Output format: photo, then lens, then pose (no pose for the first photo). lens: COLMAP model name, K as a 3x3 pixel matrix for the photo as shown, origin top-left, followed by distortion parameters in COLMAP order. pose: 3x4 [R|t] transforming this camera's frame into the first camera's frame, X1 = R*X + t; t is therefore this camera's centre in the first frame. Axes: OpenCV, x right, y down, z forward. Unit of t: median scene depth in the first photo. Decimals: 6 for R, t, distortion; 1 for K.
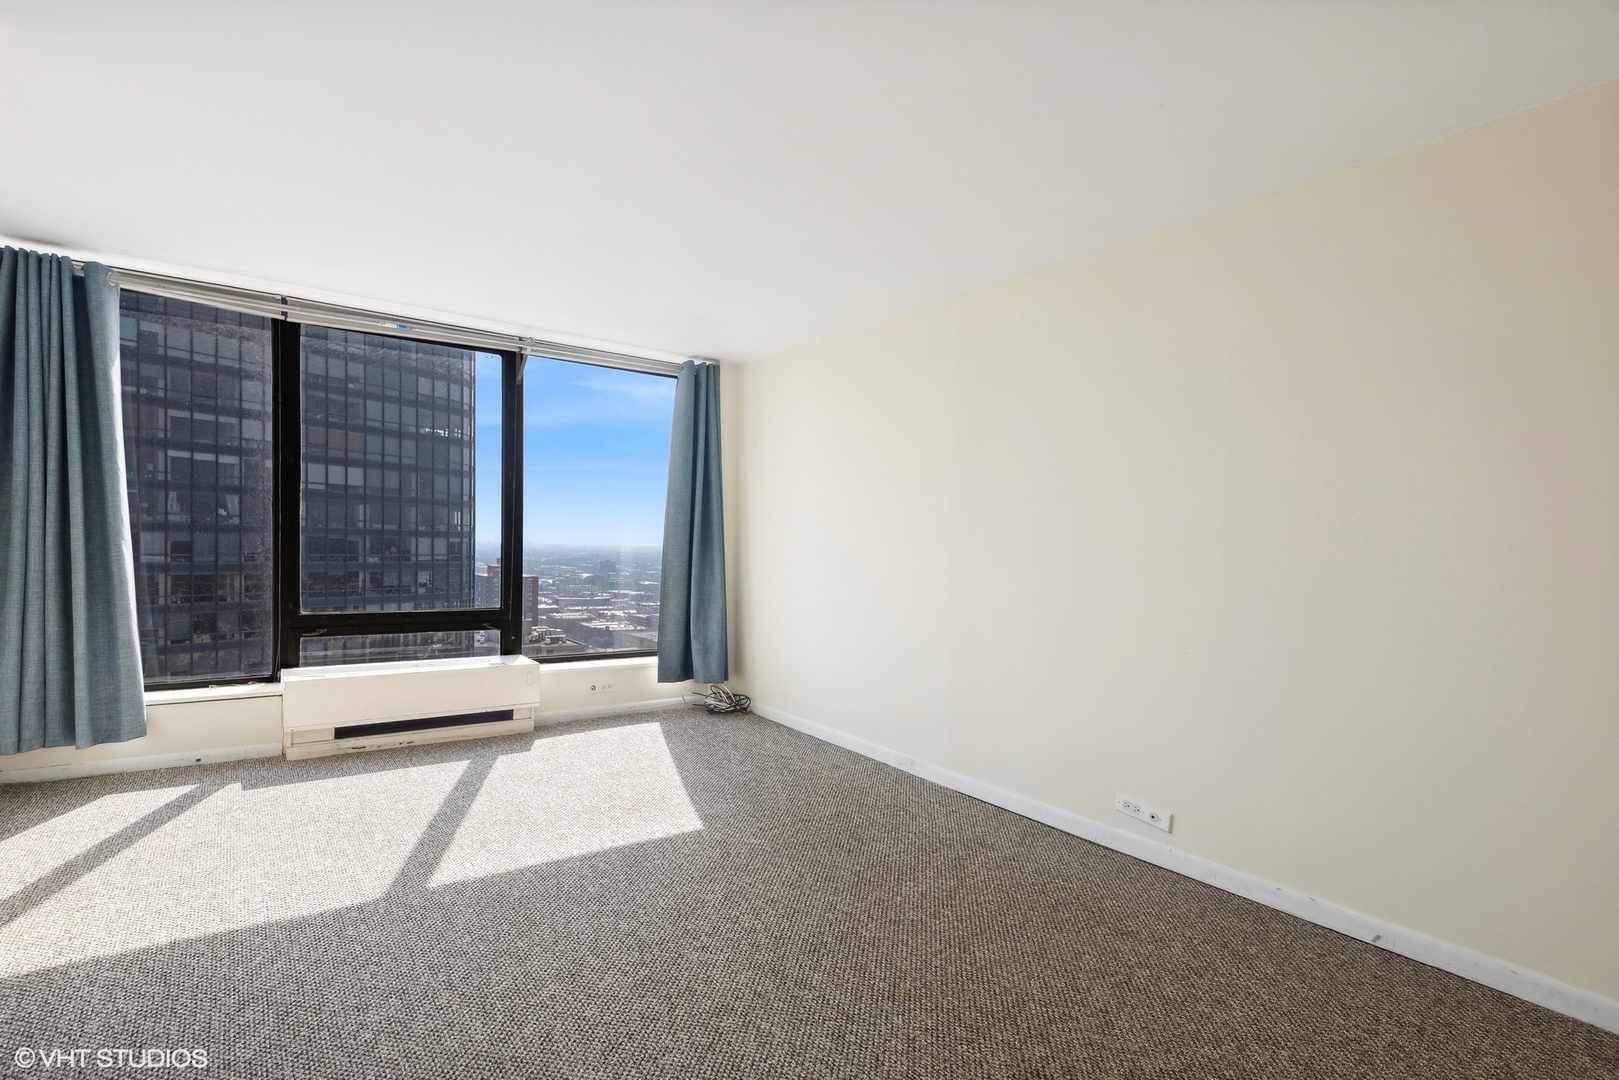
lens RADIAL K [[770.2, 0, 764.7], [0, 770.2, 565.6], [0, 0, 1]] dist [0.017947, -0.000333]
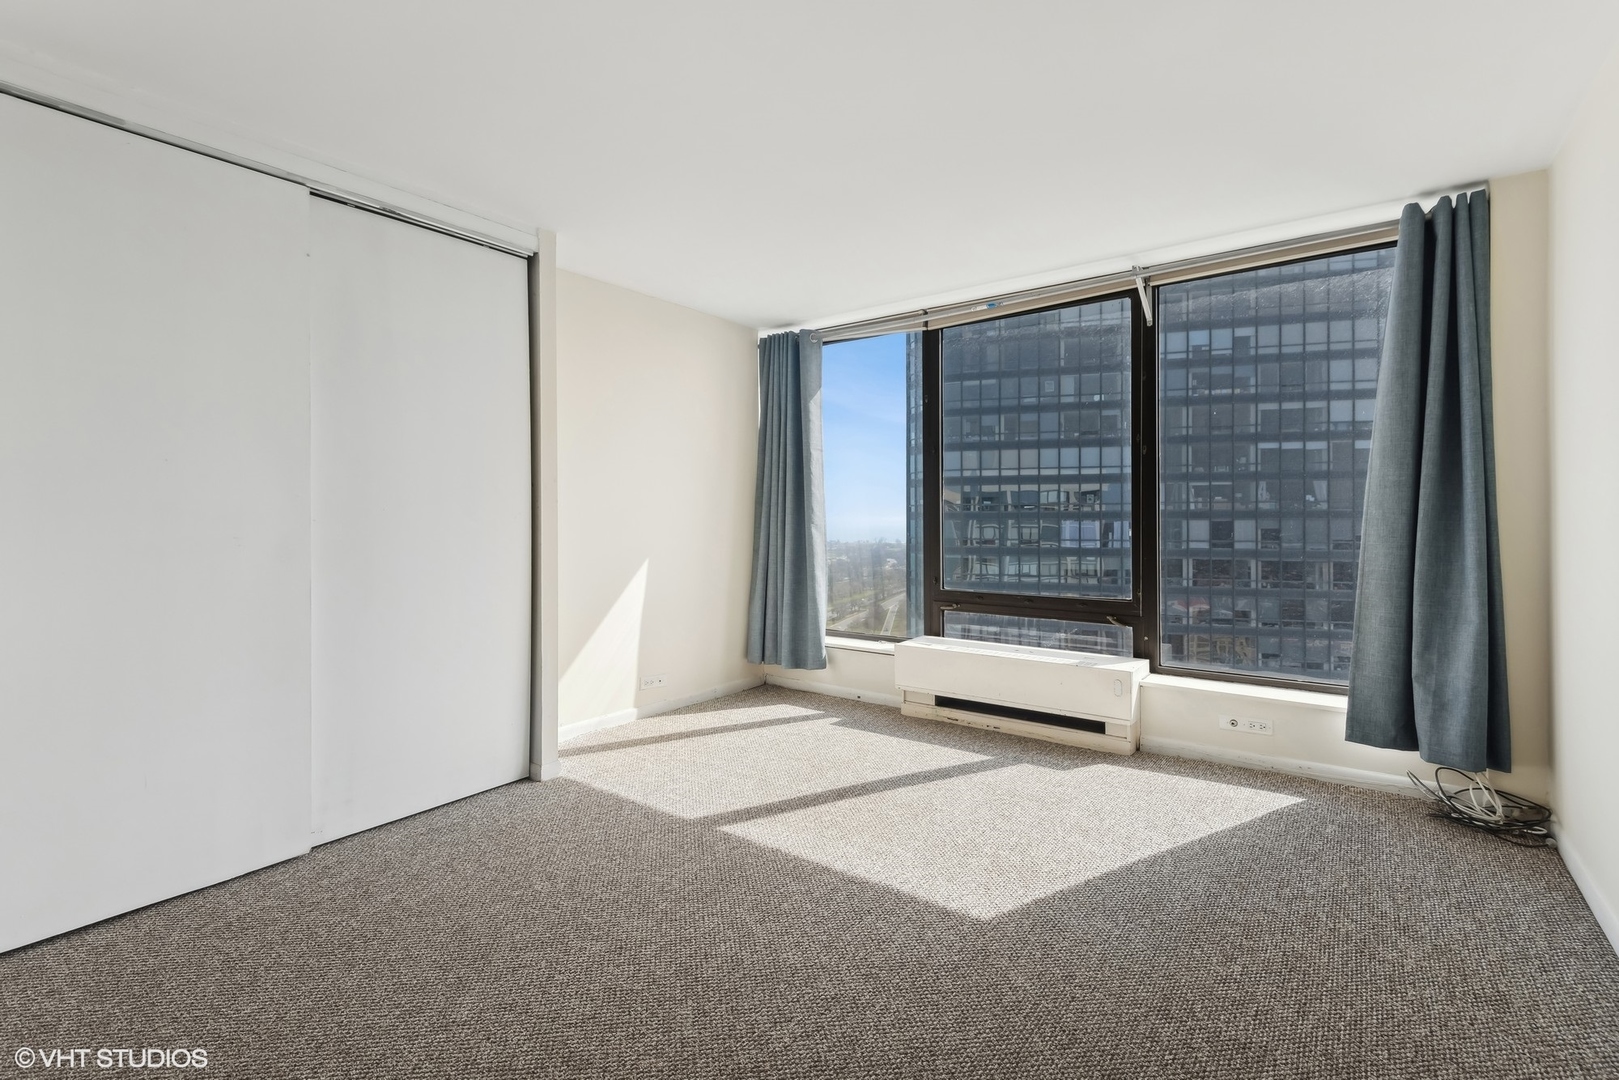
lens RADIAL K [[795.4, 0, 806.5], [0, 795.4, 512.4], [0, 0, 1]] dist [0.001846, -0.000551]
pose [[0.293595, -0.030665, -0.955438, 0.088397], [-0.019941, 0.999071, -0.038194, 0.000287], [0.955722, 0.030266, 0.292711, 0.097344]]
